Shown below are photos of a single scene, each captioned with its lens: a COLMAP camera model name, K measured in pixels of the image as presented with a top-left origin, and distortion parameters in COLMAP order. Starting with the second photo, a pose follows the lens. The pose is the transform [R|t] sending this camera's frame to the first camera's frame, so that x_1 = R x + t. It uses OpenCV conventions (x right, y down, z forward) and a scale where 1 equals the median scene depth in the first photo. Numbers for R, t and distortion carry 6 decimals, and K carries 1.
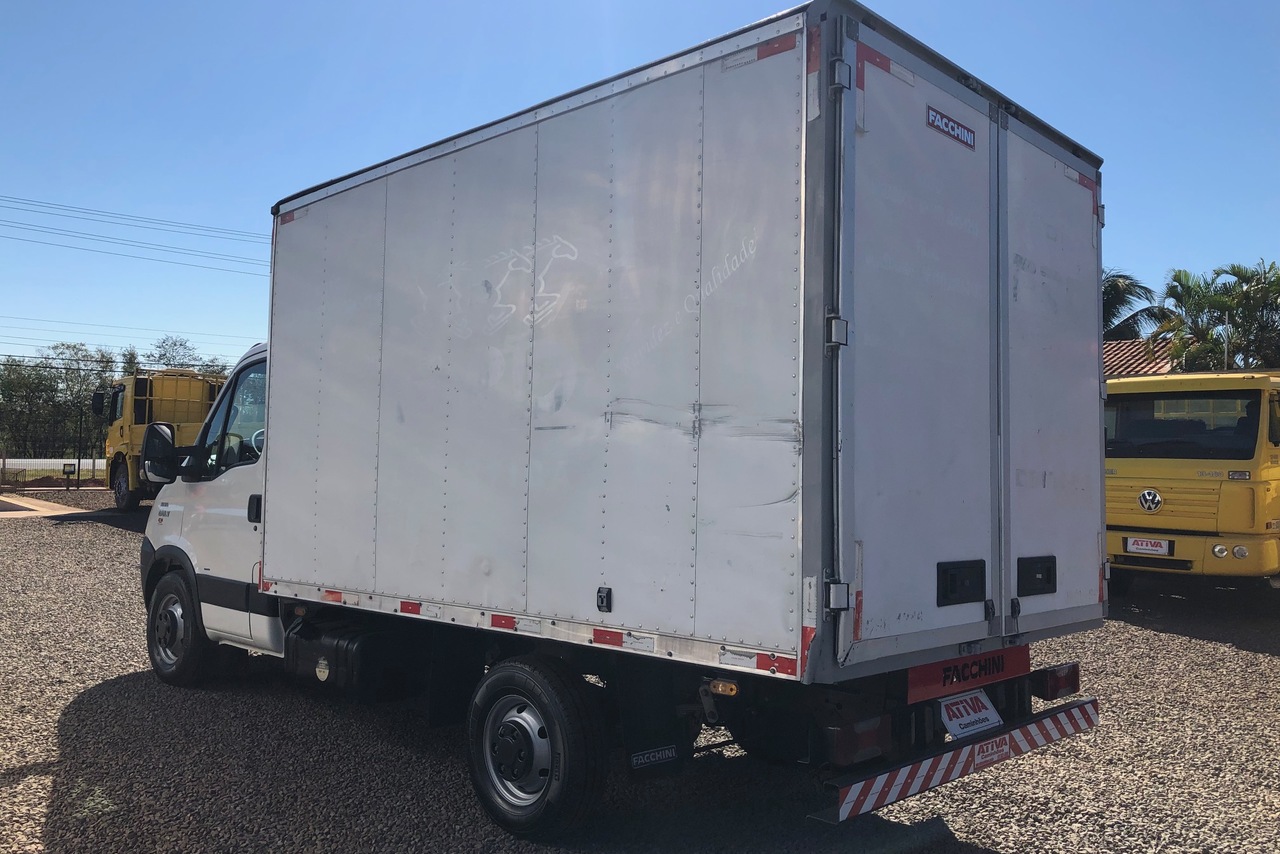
lens RADIAL K [[1025.9, 0, 637.4], [0, 1025.9, 421.9], [0, 0, 1]] dist [0.001599, 0.000013]
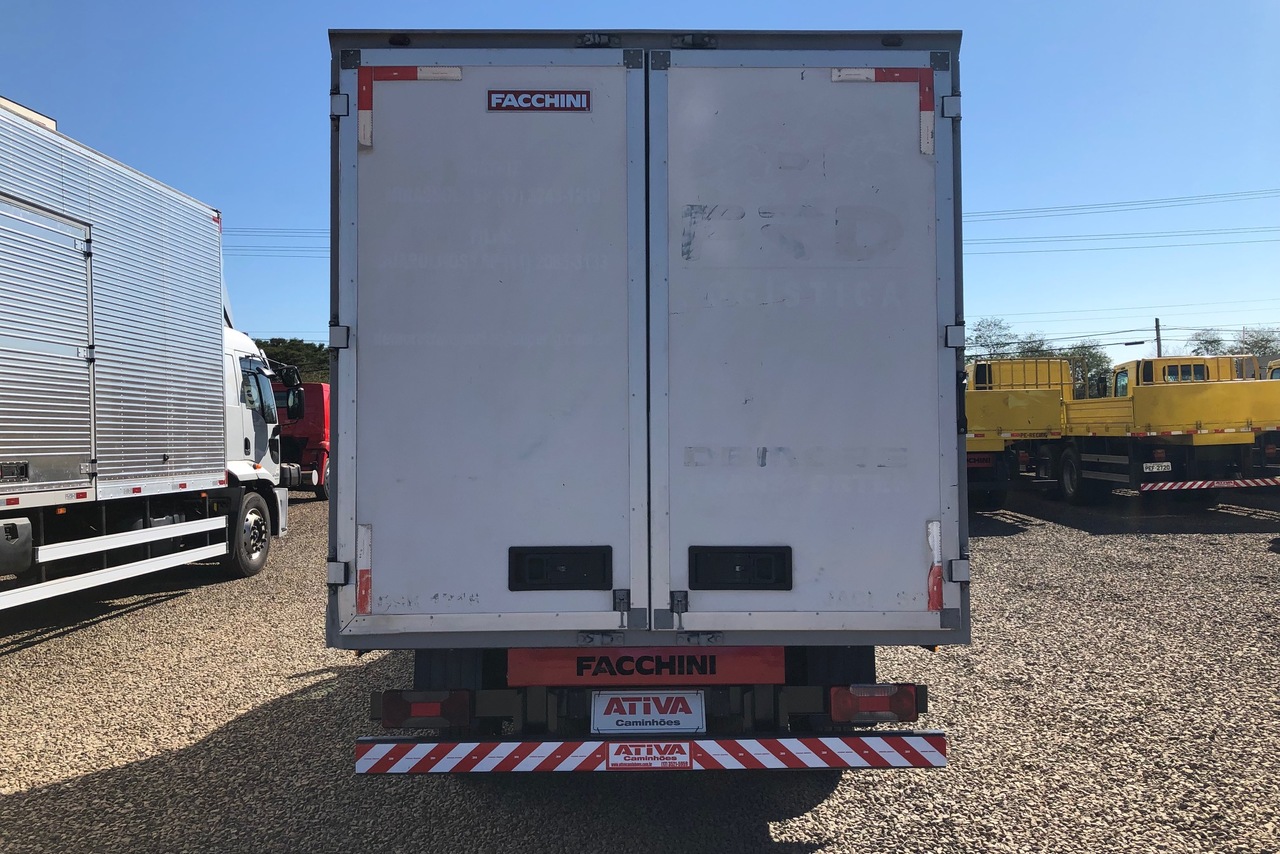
lens RADIAL K [[1043.3, 0, 638.3], [0, 1043.3, 422.5], [0, 0, 1]] dist [0.036532, -0.009482]
pose [[0.715599, -0.050978, -0.696649, 1.044587], [0.067865, 0.997689, -0.003296, 0.026185], [0.695207, -0.044919, 0.717405, 0.342904]]
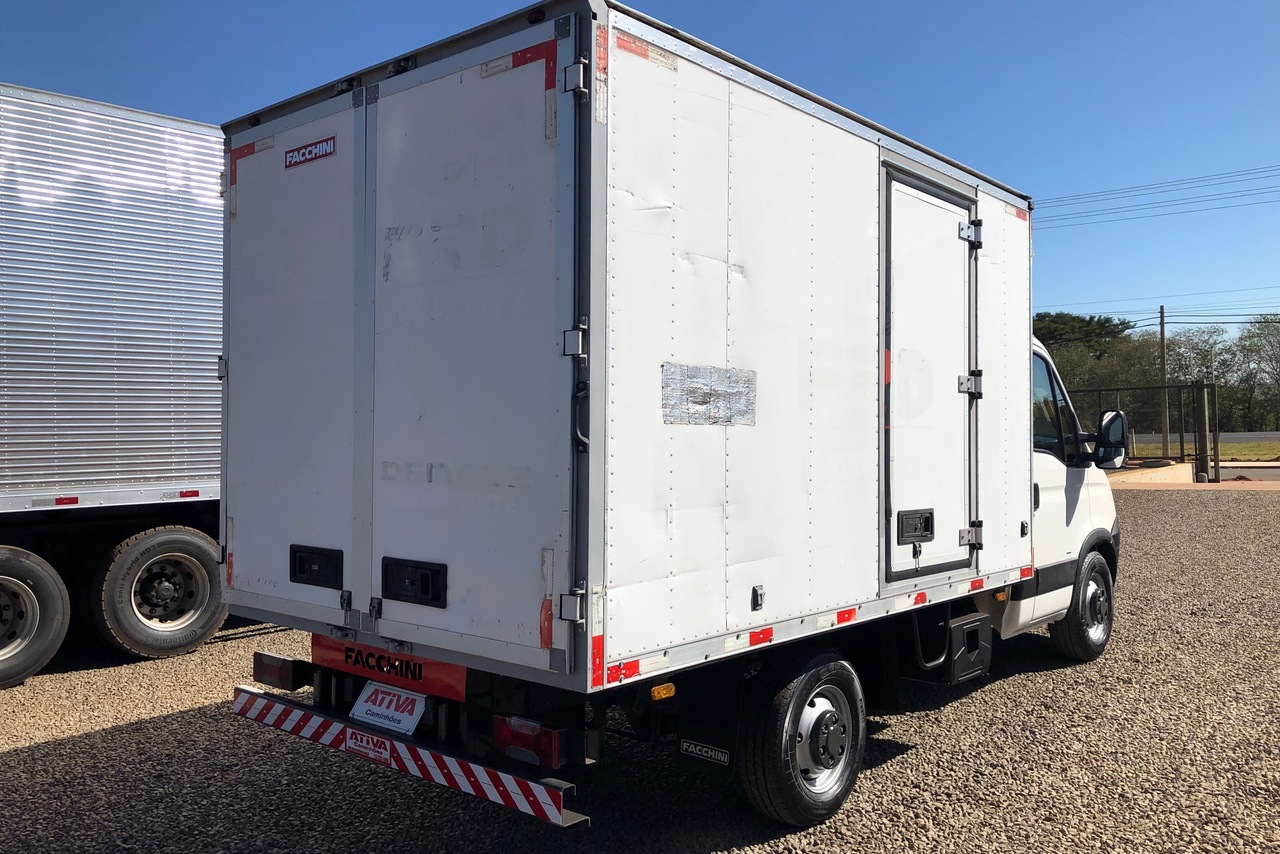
lens RADIAL K [[1065.9, 0, 640.0], [0, 1065.9, 427.0], [0, 0, 1]] dist [0.003214, -0.003037]
pose [[0.060652, -0.032176, -0.997640, 1.453420], [0.065280, 0.997468, -0.028202, 0.061206], [0.996022, -0.063416, 0.062599, 1.260437]]
